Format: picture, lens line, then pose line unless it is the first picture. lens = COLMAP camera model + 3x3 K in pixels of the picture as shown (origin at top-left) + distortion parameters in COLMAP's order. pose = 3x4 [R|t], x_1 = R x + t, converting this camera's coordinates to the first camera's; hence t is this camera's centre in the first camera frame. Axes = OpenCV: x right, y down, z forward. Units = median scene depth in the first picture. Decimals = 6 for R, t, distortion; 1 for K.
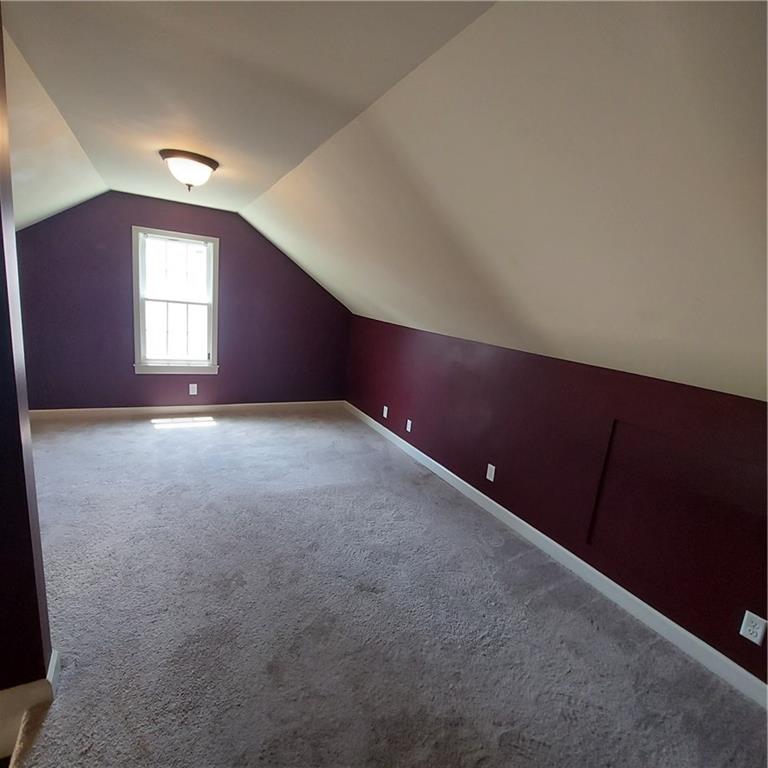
lens RADIAL K [[417.3, 0, 392.9], [0, 417.3, 384.3], [0, 0, 1]] dist [-0.003617, -0.003866]
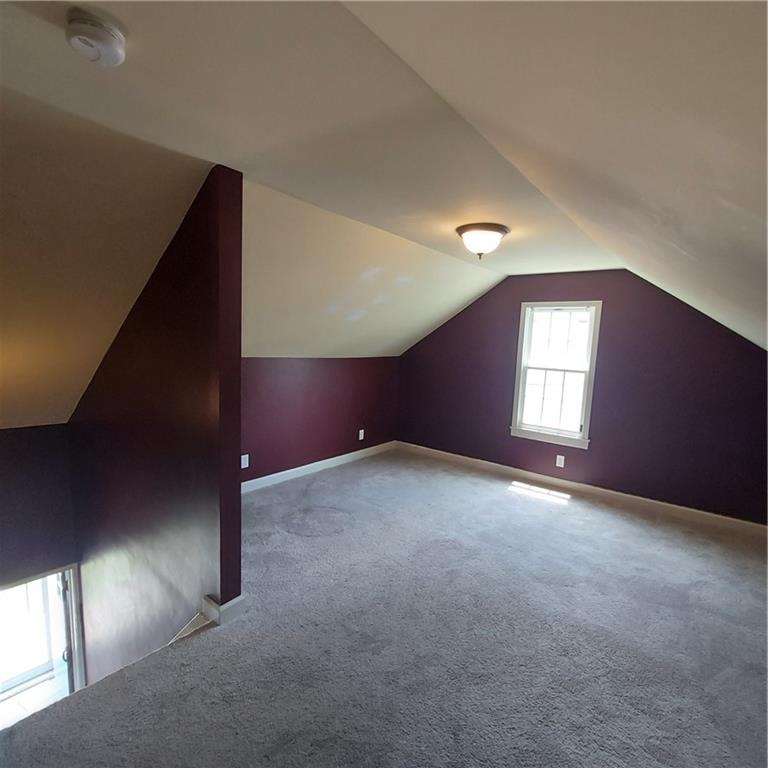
lens RADIAL K [[417.3, 0, 392.9], [0, 417.3, 384.3], [0, 0, 1]] dist [-0.003617, -0.003866]
pose [[0.384790, 0.011213, -0.922936, 0.257573], [-0.188408, 0.979827, -0.066647, -0.025535], [0.903570, 0.199534, 0.379140, 0.290291]]
